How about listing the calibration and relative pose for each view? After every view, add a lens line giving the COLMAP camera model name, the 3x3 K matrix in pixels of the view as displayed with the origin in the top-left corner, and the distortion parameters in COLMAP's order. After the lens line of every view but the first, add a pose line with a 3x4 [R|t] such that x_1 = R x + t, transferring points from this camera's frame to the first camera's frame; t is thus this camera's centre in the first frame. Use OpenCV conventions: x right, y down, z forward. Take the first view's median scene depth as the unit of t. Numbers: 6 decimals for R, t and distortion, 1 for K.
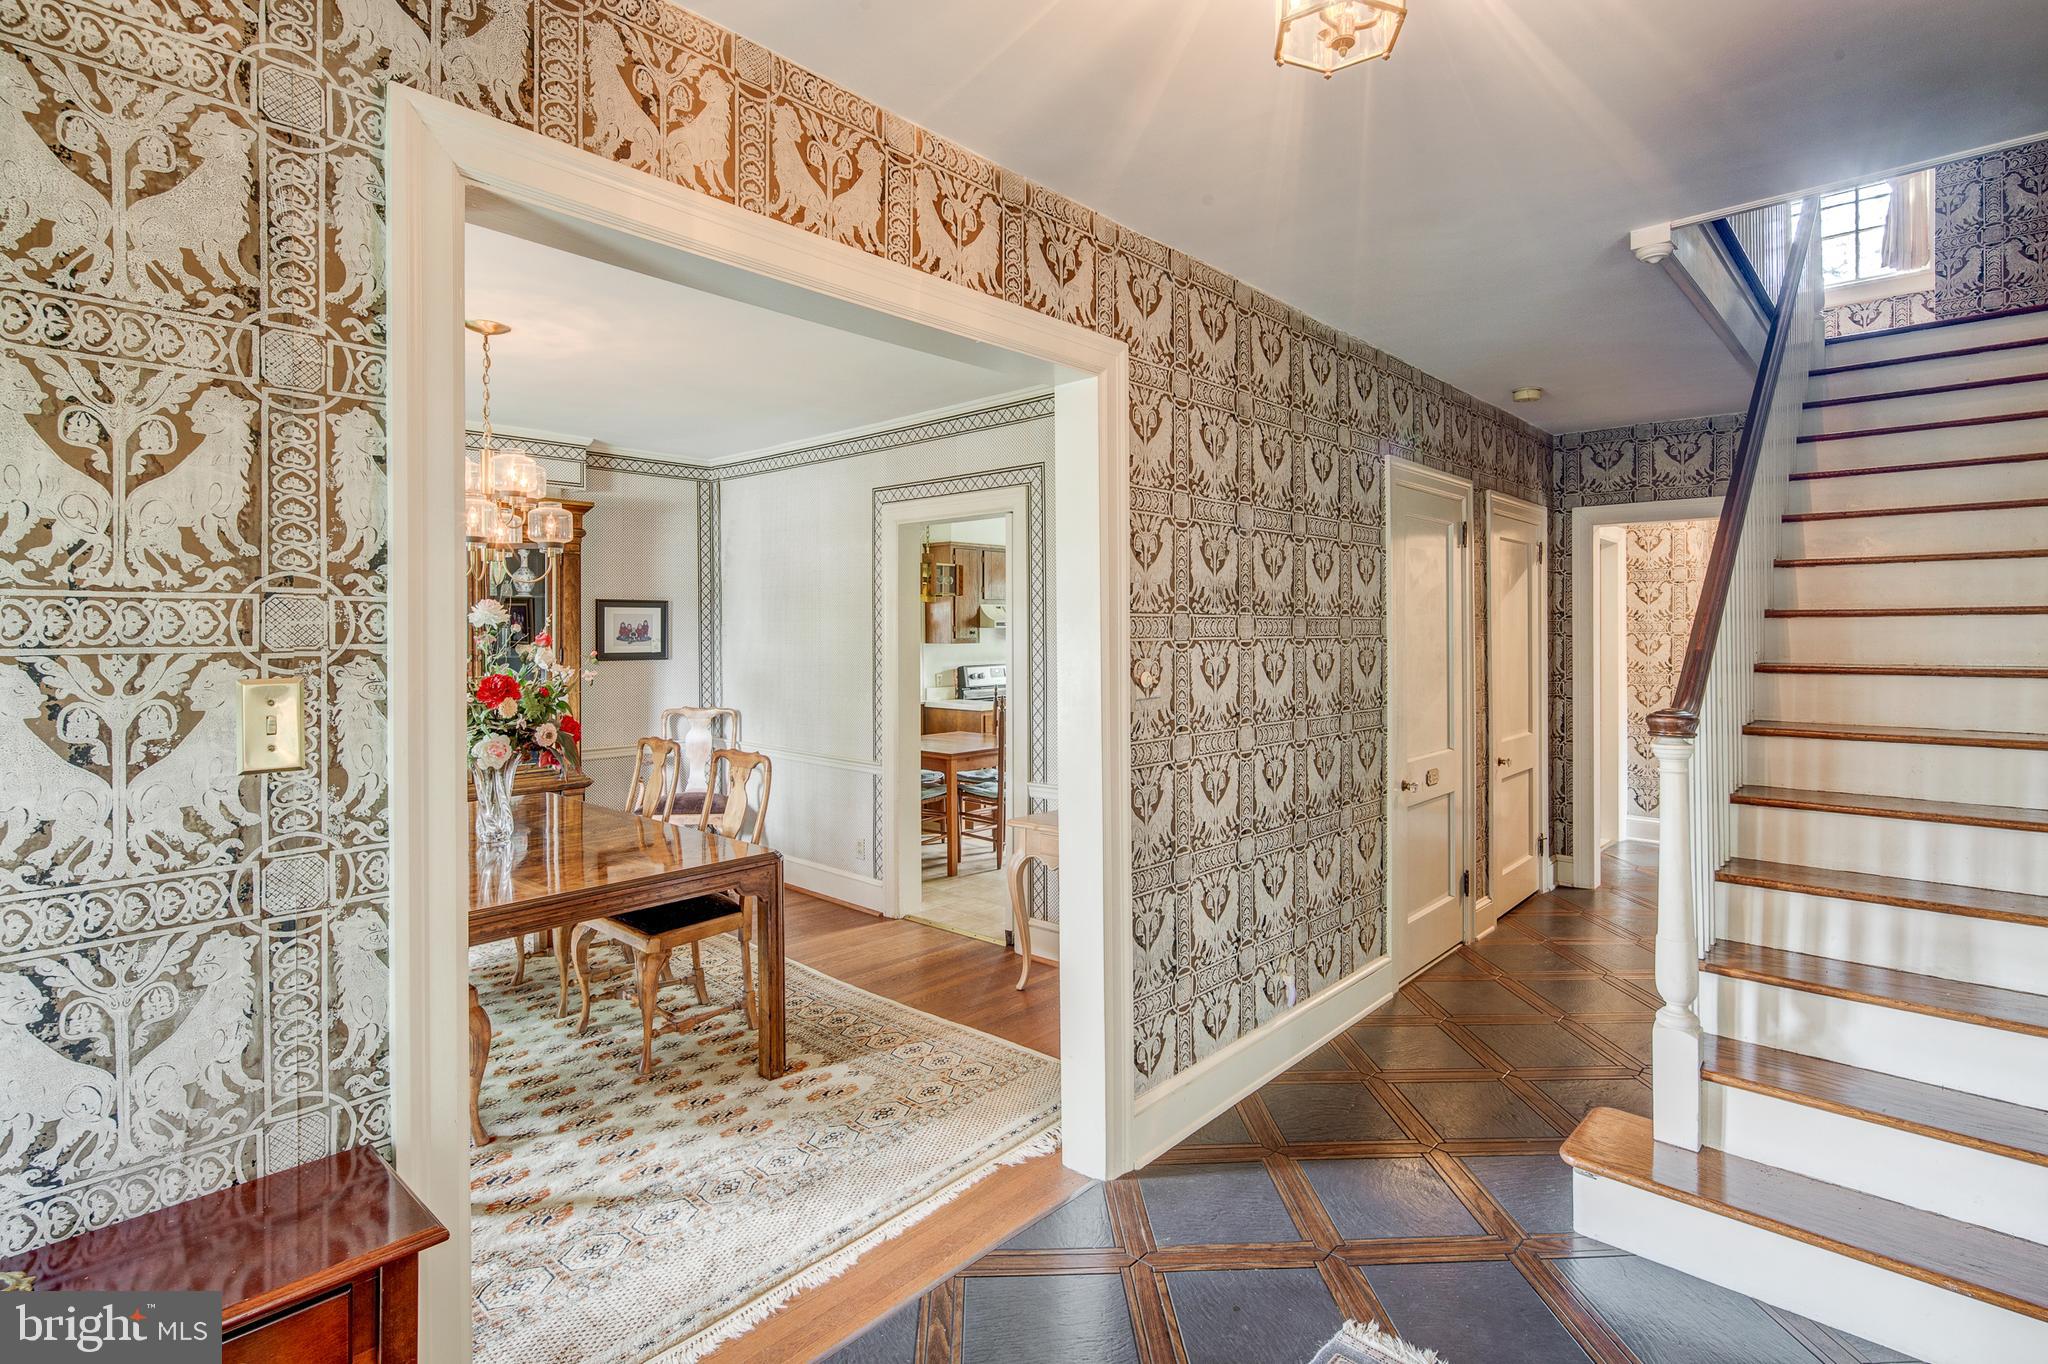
lens RADIAL K [[990.2, 0, 1032.6], [0, 990.2, 637.8], [0, 0, 1]] dist [-0.000192, -0.002825]
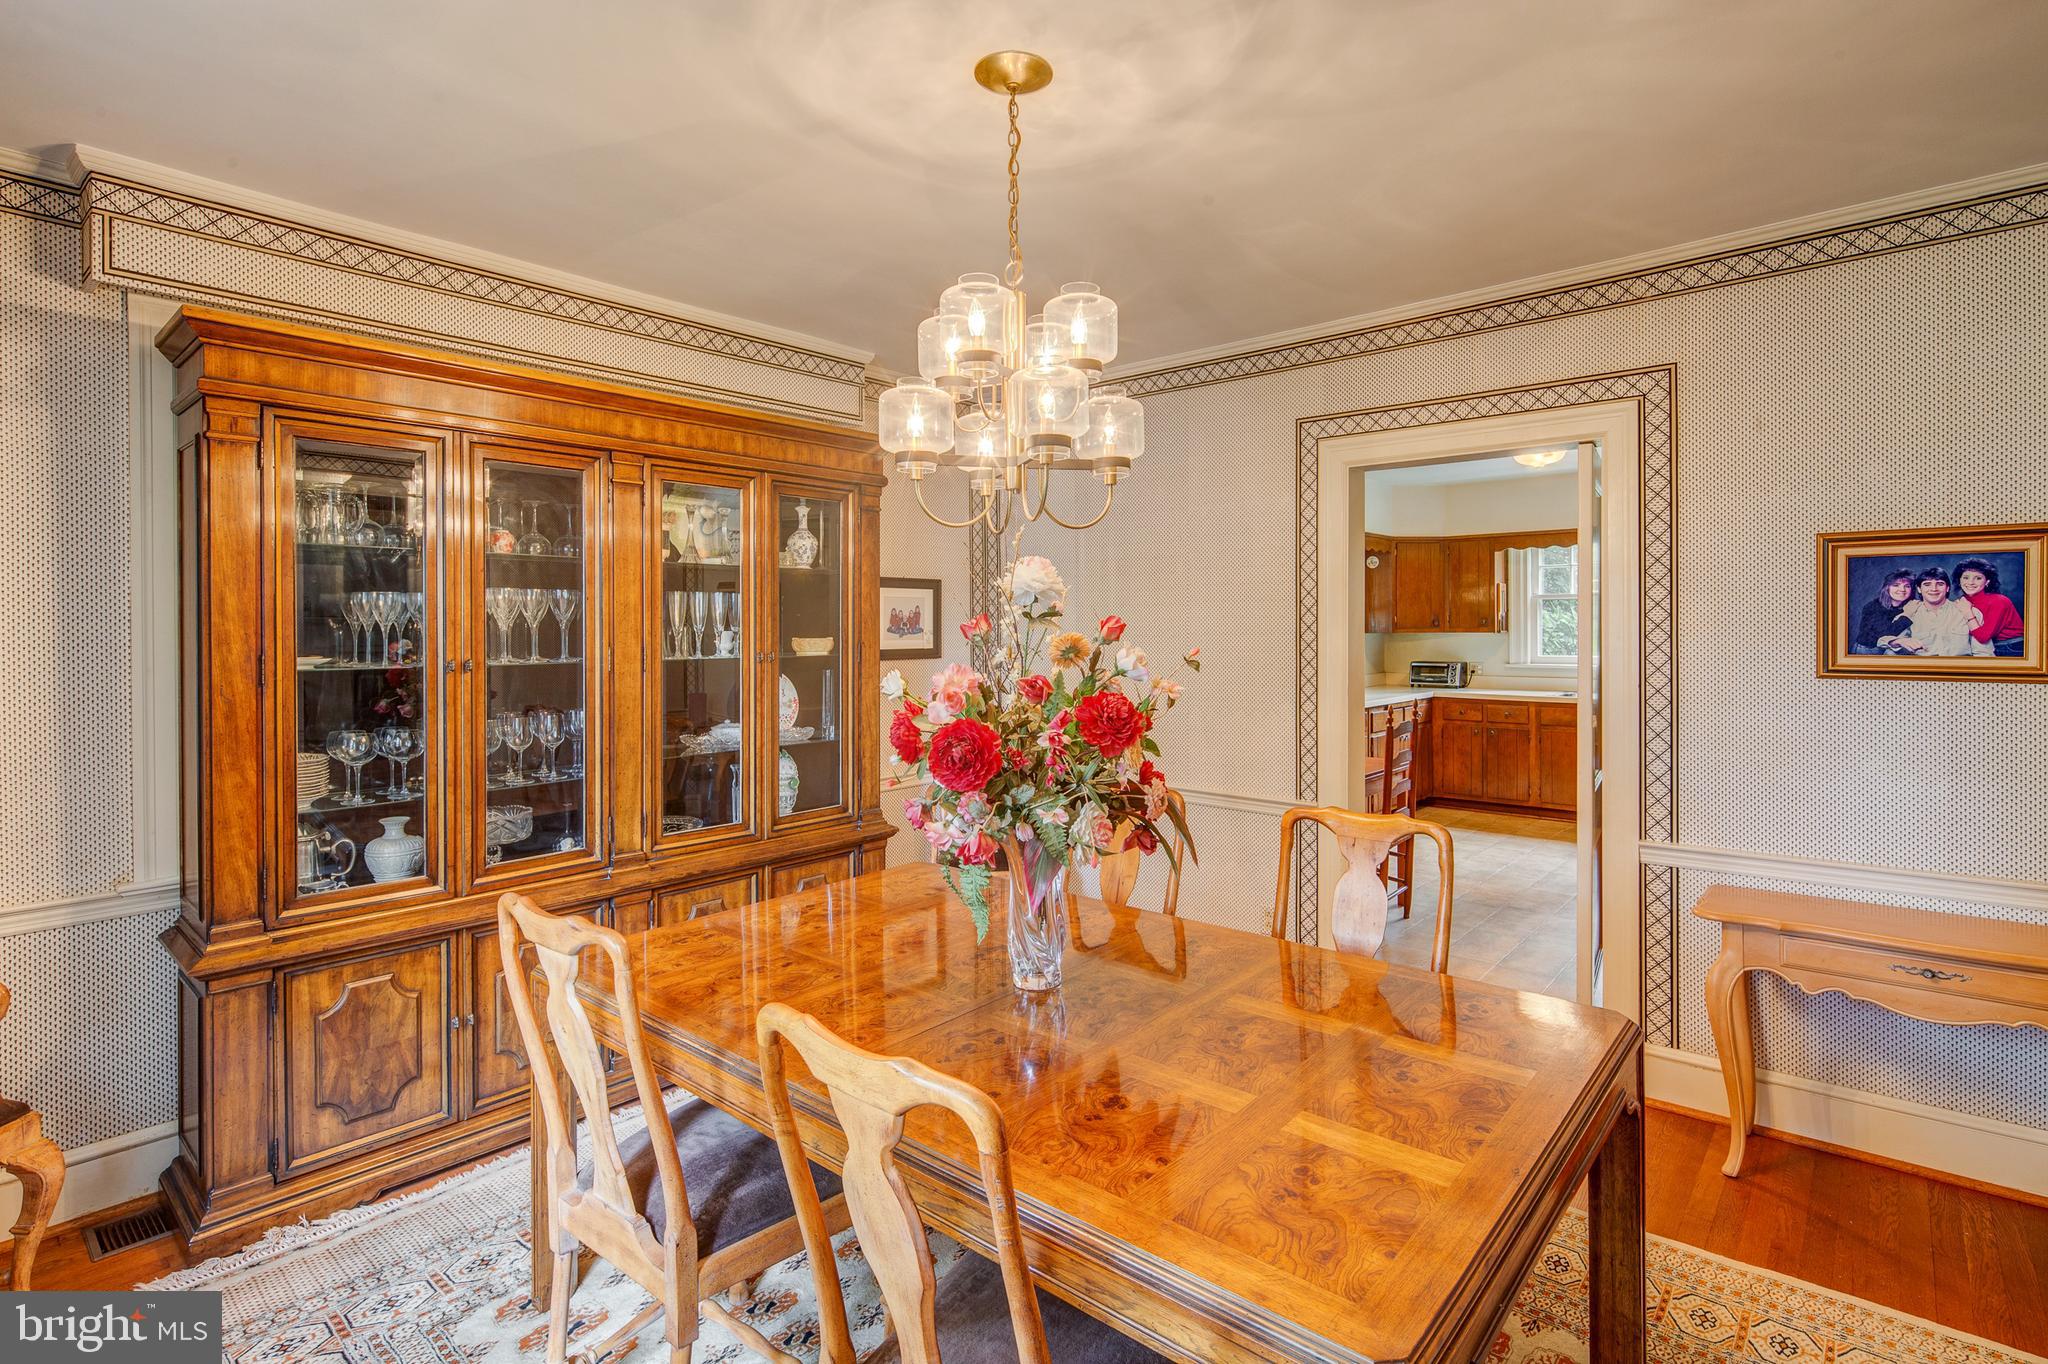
lens RADIAL K [[990.2, 0, 1044.2], [0, 990.2, 630.4], [0, 0, 1]] dist [-0.000192, -0.002825]
pose [[0.999372, -0.001774, 0.035379, -0.662533], [0.001914, 0.999990, -0.003928, 0.007819], [-0.035371, 0.003994, 0.999366, 0.522707]]
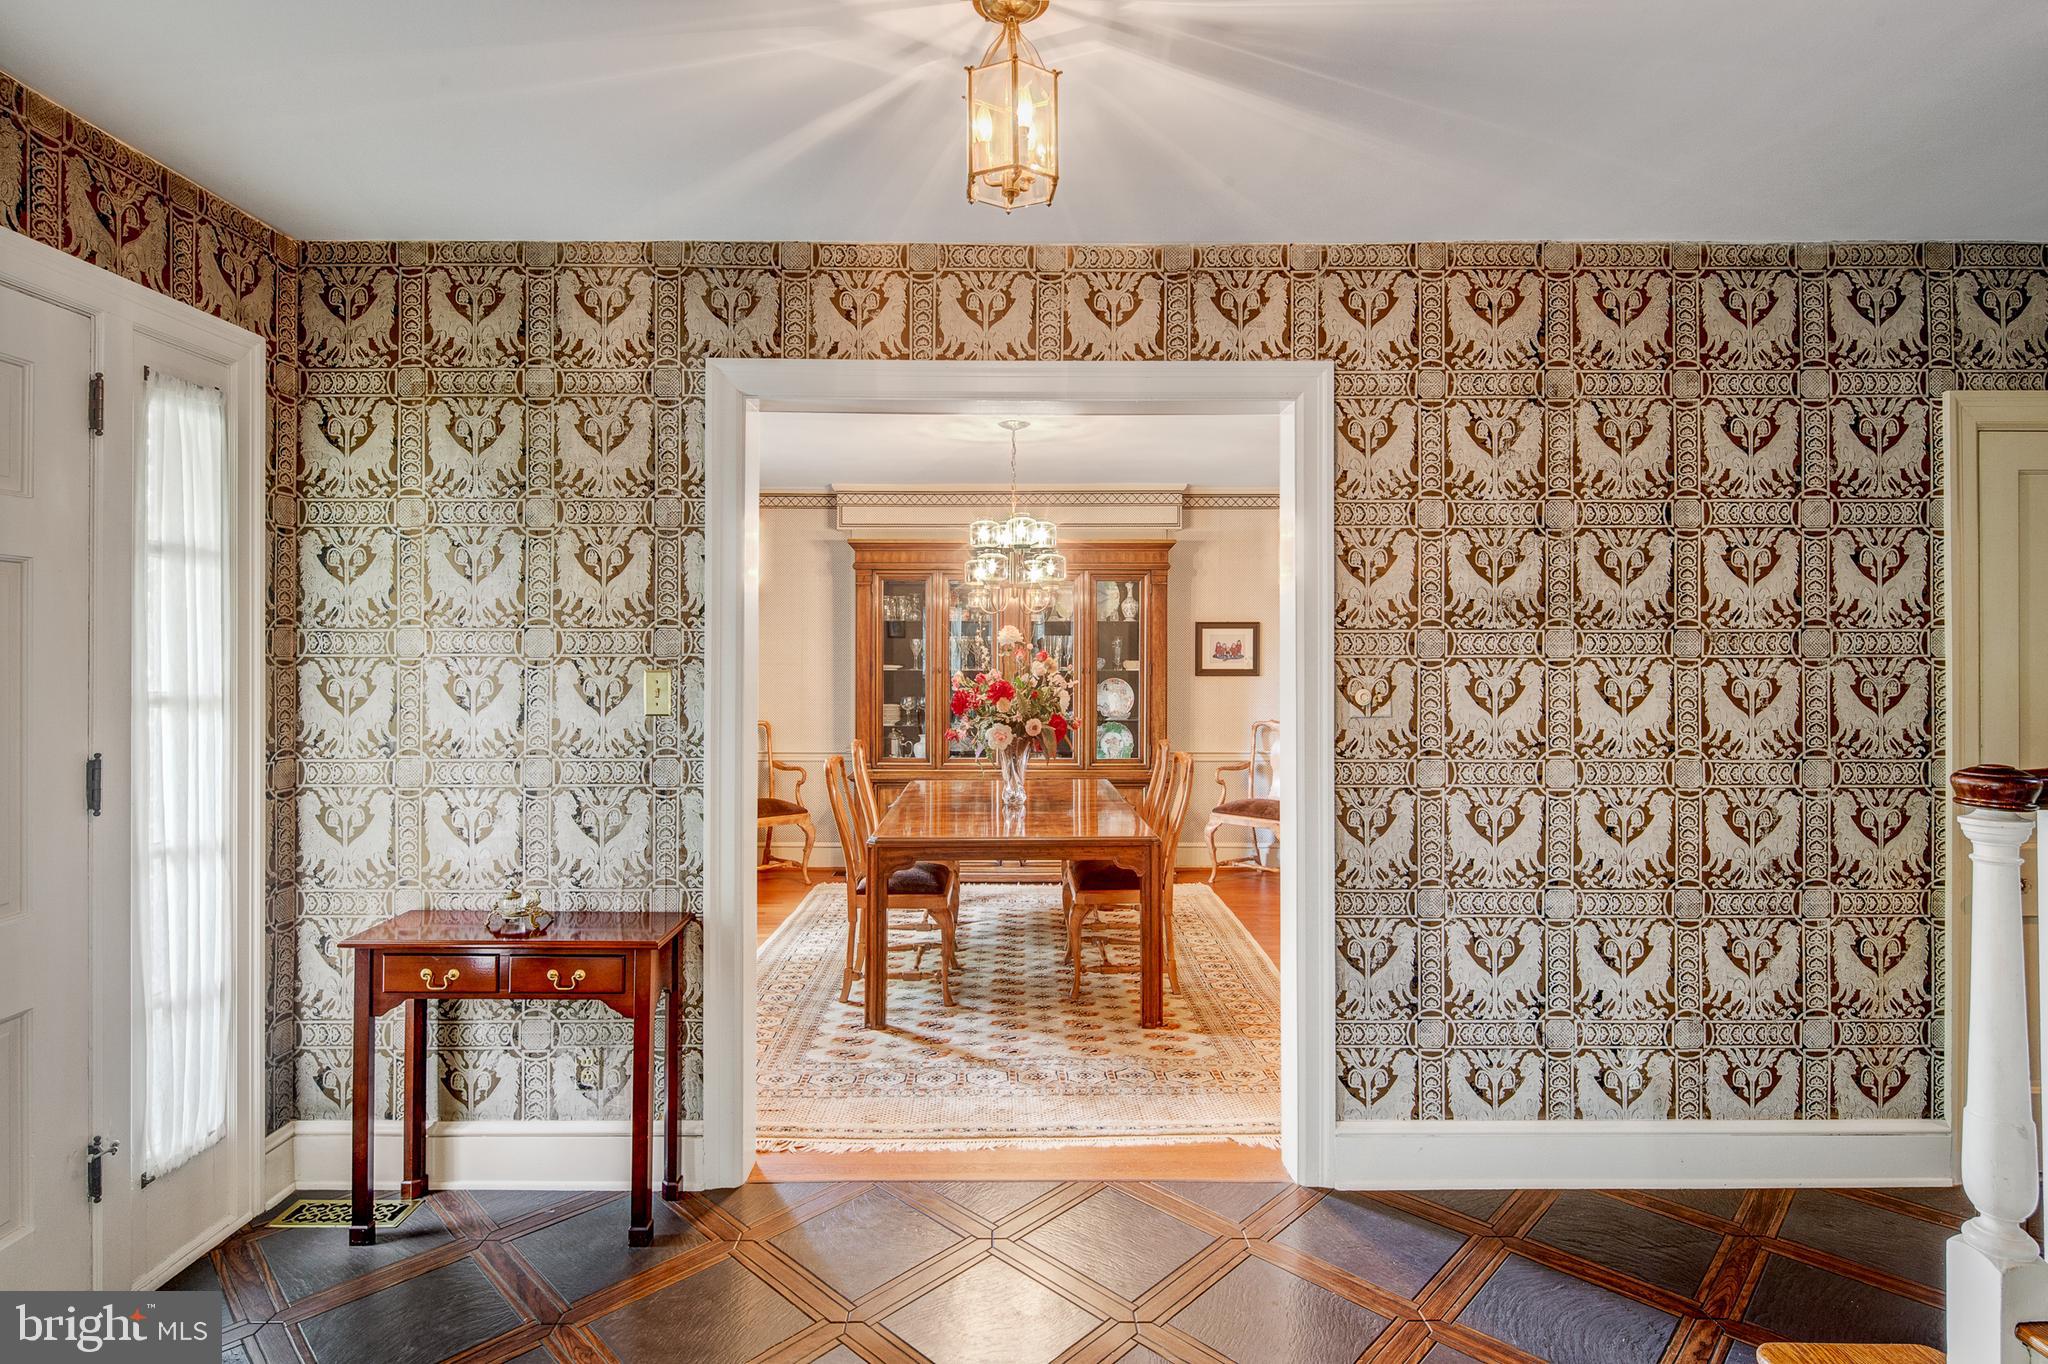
lens RADIAL K [[1050.7, 0, 1009.1], [0, 1050.7, 652.5], [0, 0, 1]] dist [0.003329, -0.001059]
pose [[0.666779, 0.001848, -0.745253, 0.649174], [-0.006685, 0.999972, -0.003502, 0.003946], [0.745225, 0.007317, 0.666773, 0.045763]]
